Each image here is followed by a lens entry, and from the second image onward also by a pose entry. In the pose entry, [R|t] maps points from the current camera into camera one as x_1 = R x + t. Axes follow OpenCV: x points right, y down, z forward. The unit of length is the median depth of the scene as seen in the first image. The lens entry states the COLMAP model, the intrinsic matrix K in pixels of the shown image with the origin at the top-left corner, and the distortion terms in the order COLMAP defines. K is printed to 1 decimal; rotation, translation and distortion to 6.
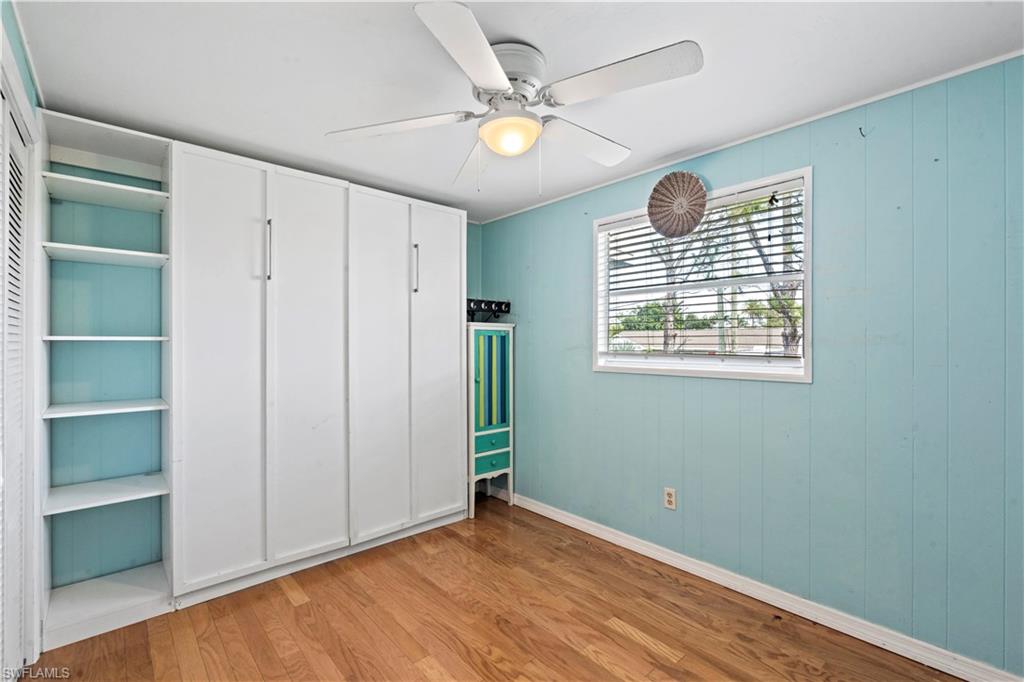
lens RADIAL K [[457.5, 0, 512.5], [0, 457.5, 359.4], [0, 0, 1]] dist [-0.003081, 0.000004]
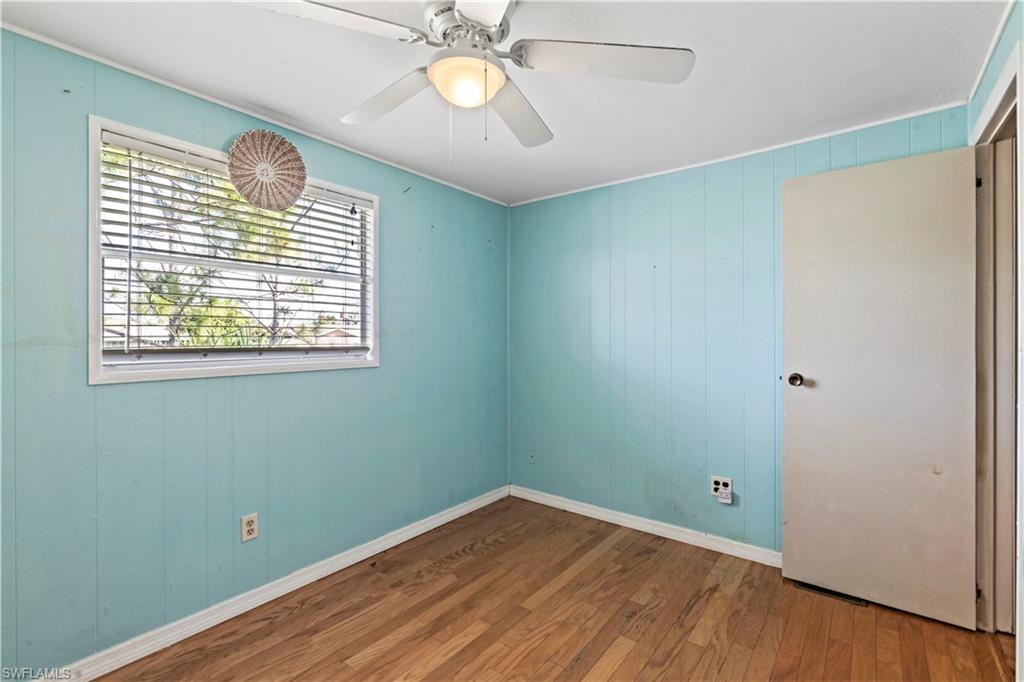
lens RADIAL K [[457.9, 0, 513.4], [0, 457.9, 348.9], [0, 0, 1]] dist [-0.003498, -0.000493]
pose [[-0.181999, -0.027229, 0.982922, -0.528384], [0.034749, 0.998814, 0.034103, -0.022027], [-0.982684, 0.040362, -0.180837, 0.679103]]
